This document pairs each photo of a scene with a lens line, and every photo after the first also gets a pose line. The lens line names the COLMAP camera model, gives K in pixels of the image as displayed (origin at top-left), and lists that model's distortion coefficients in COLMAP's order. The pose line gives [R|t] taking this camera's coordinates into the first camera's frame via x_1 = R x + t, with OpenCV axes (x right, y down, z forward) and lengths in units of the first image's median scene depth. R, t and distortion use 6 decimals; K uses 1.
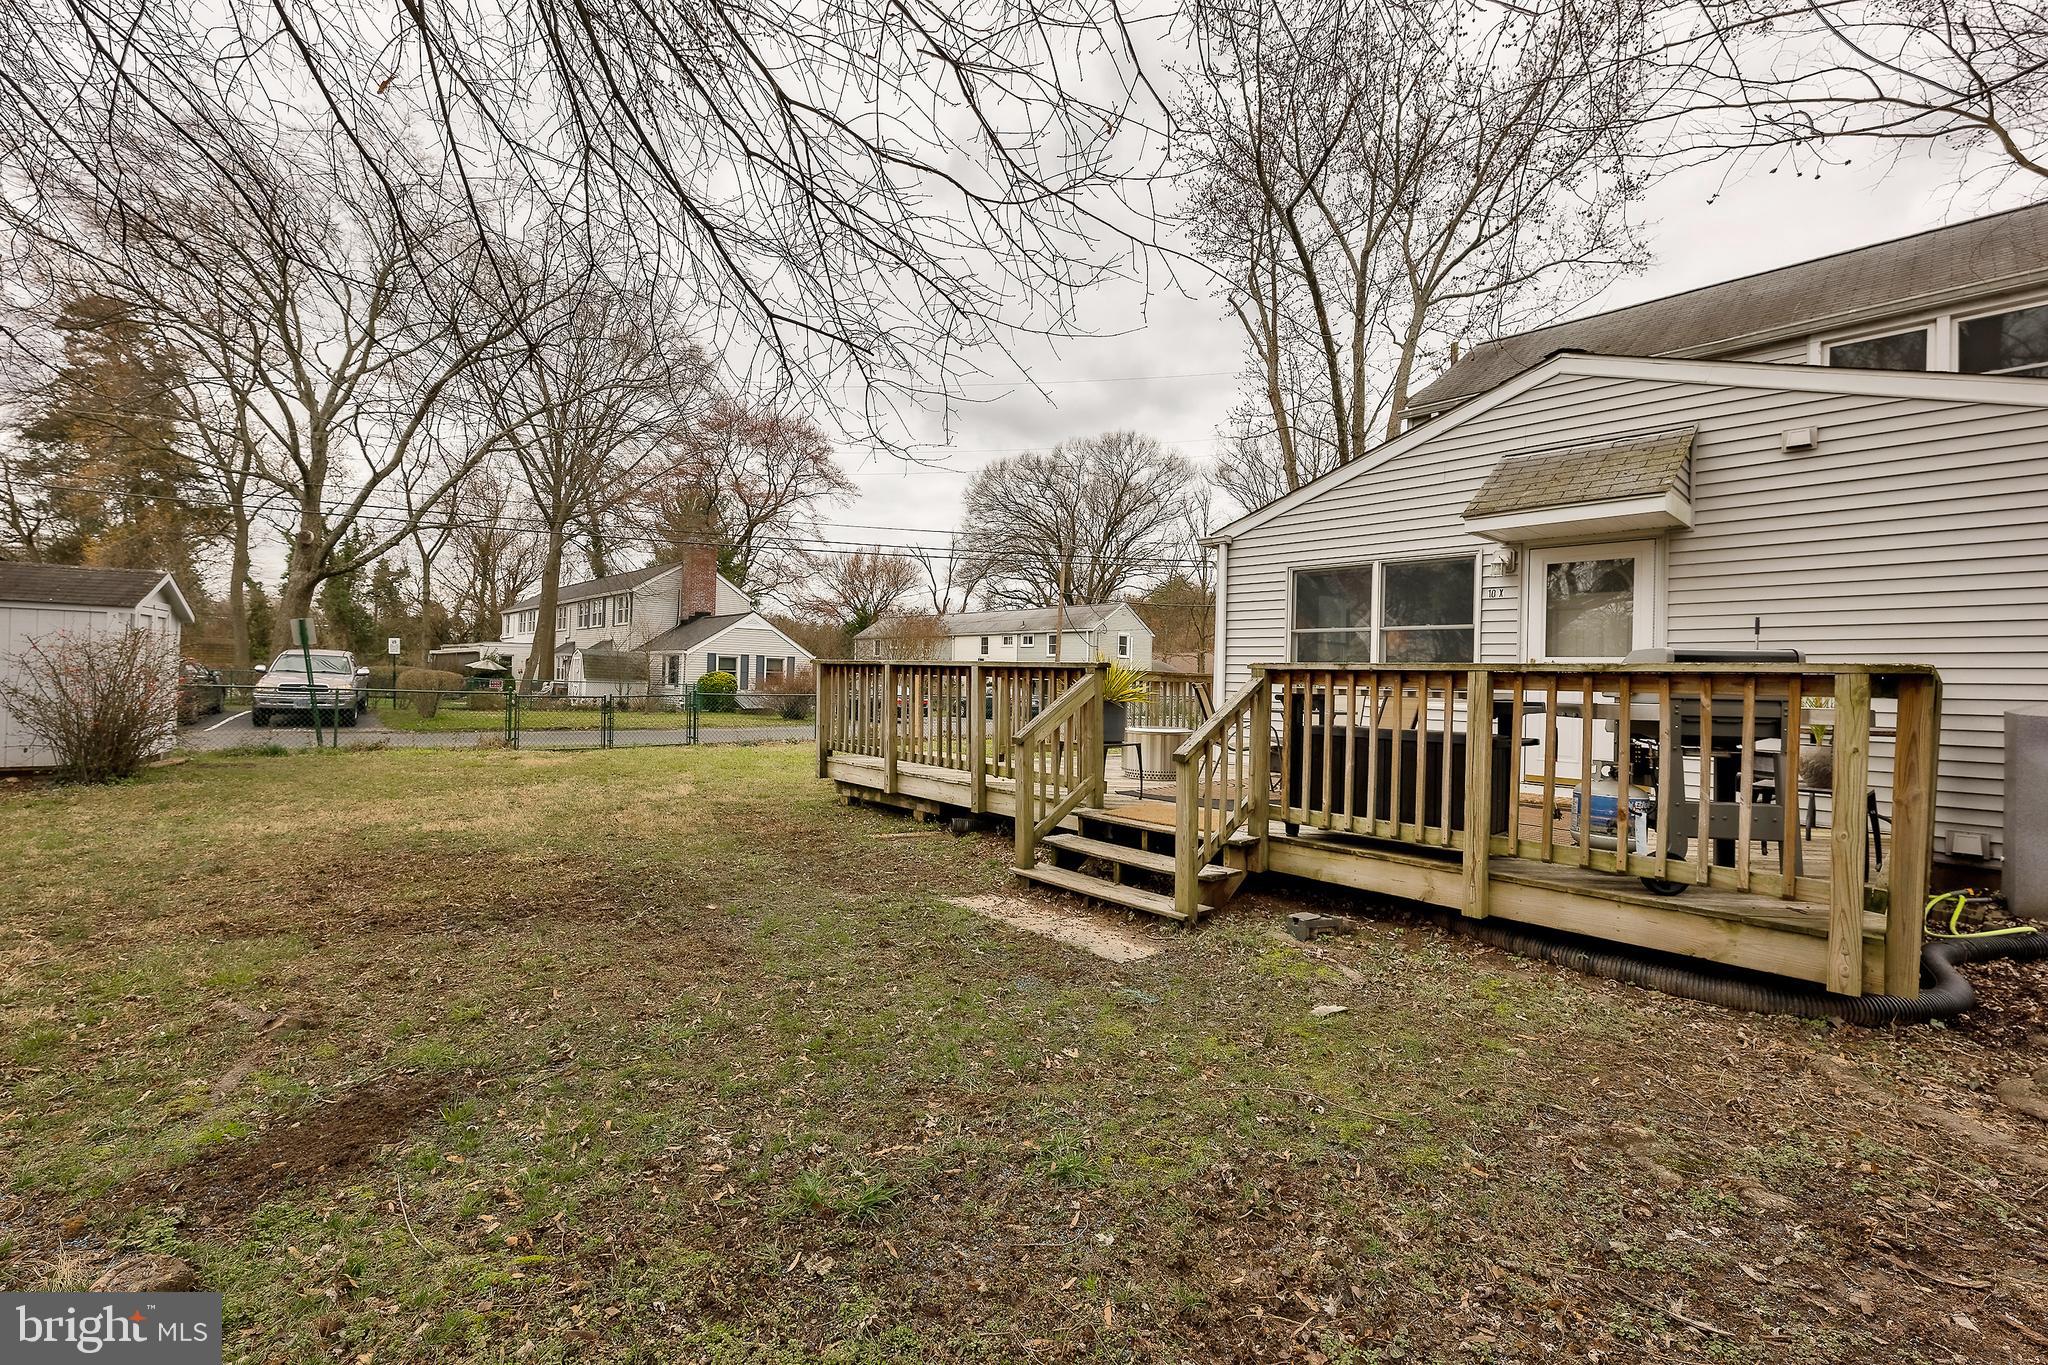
lens RADIAL K [[821.7, 0, 1024.6], [0, 821.7, 675.1], [0, 0, 1]] dist [0.002892, -0.000502]
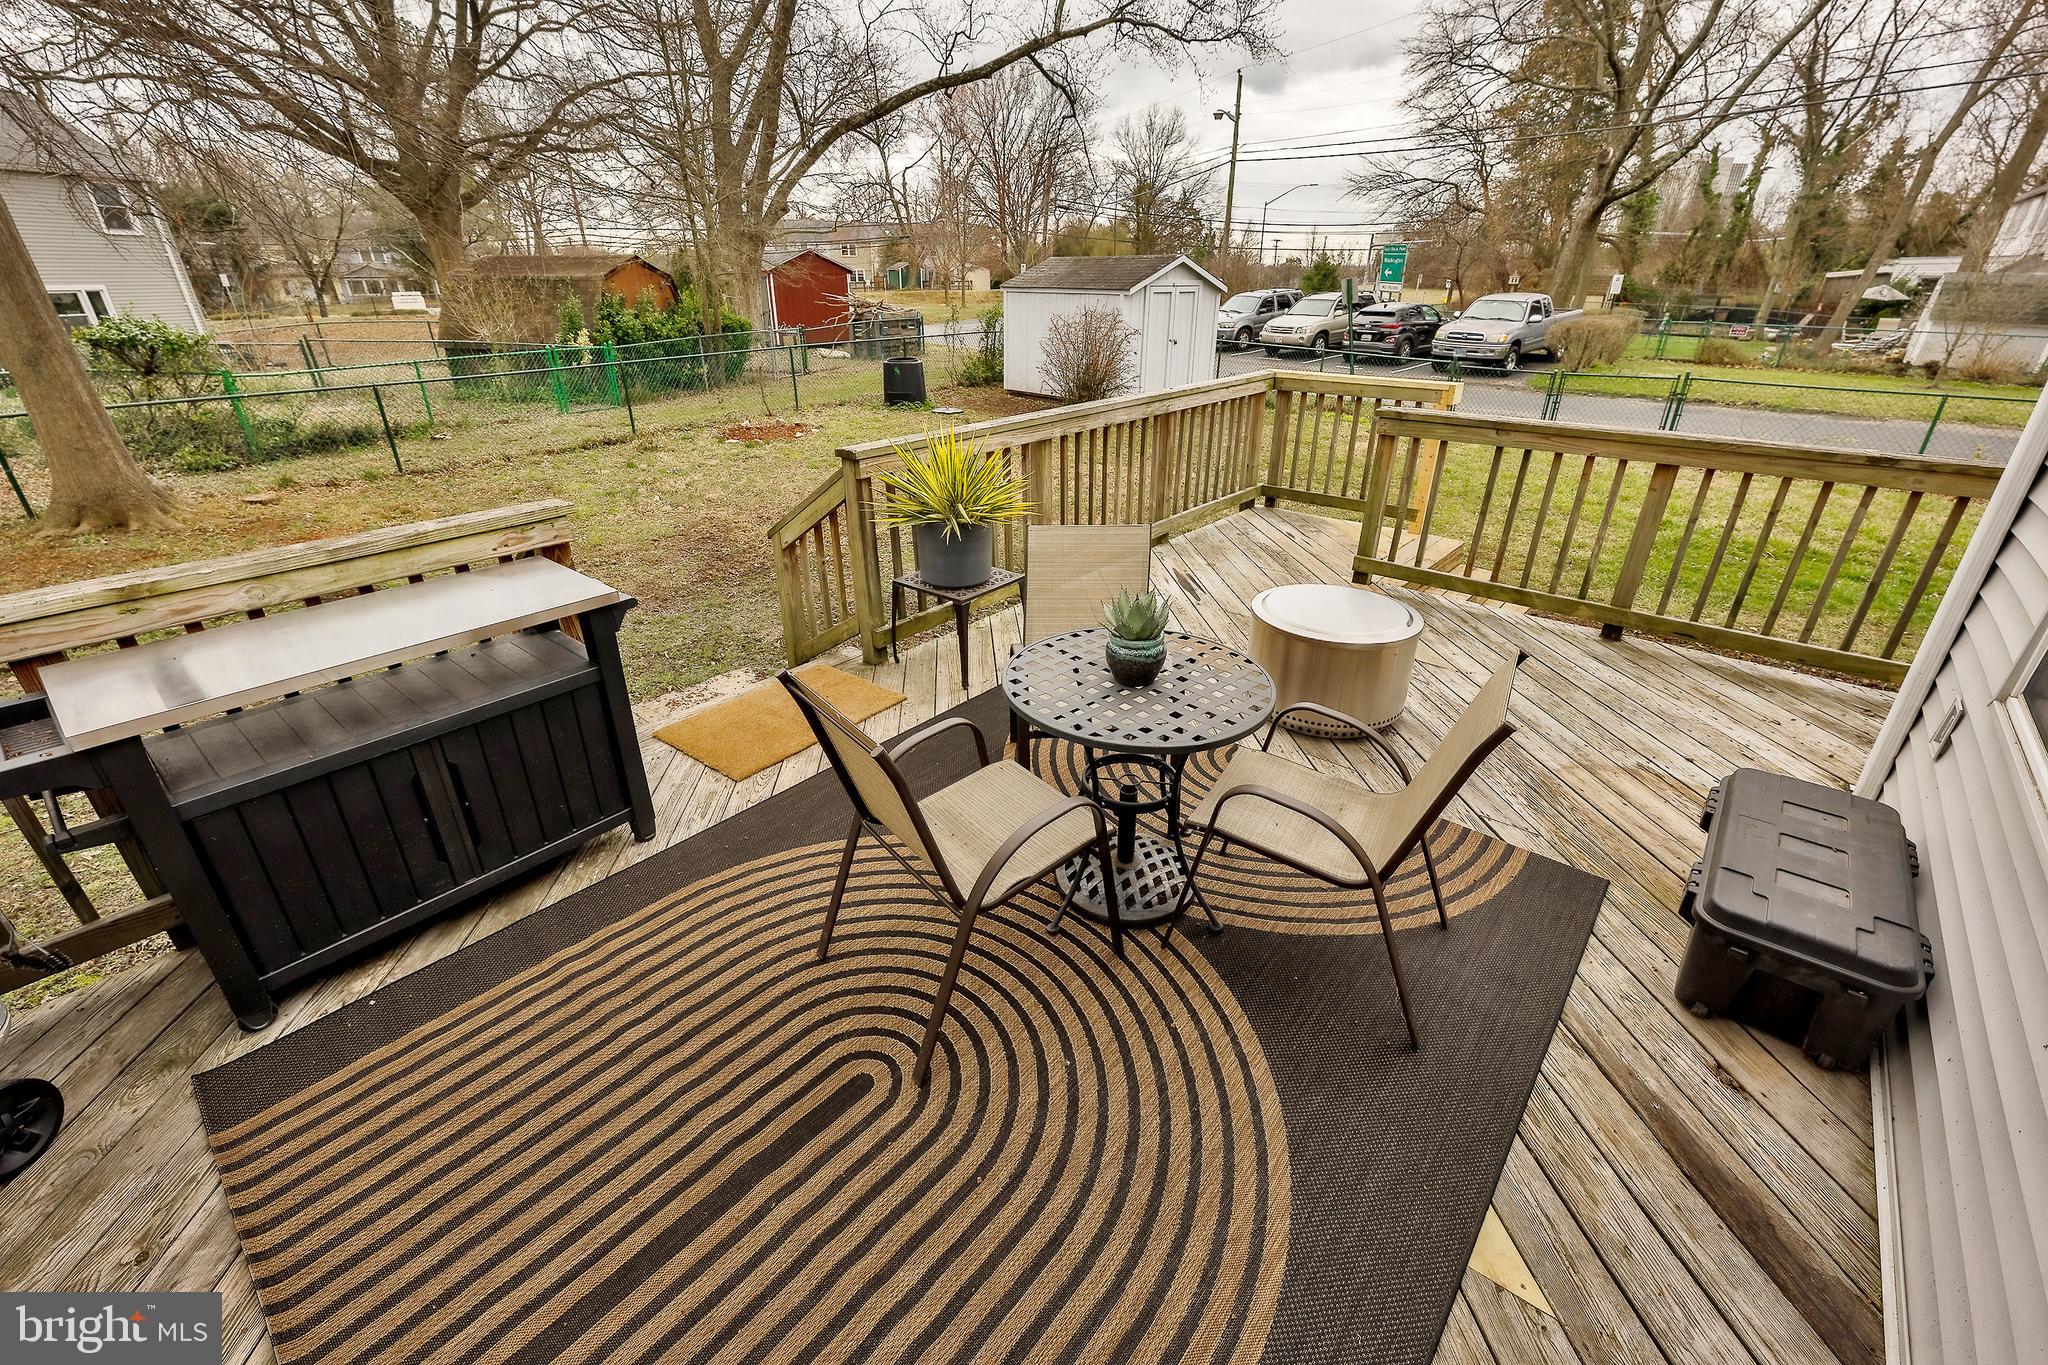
lens RADIAL K [[825.5, 0, 1020.2], [0, 825.5, 661.2], [0, 0, 1]] dist [0.002932, 0.000122]
pose [[0.137352, 0.392871, -0.909278, 0.682766], [0.008396, 0.917484, 0.397685, -0.101088], [0.990487, -0.062257, 0.122719, 0.945211]]
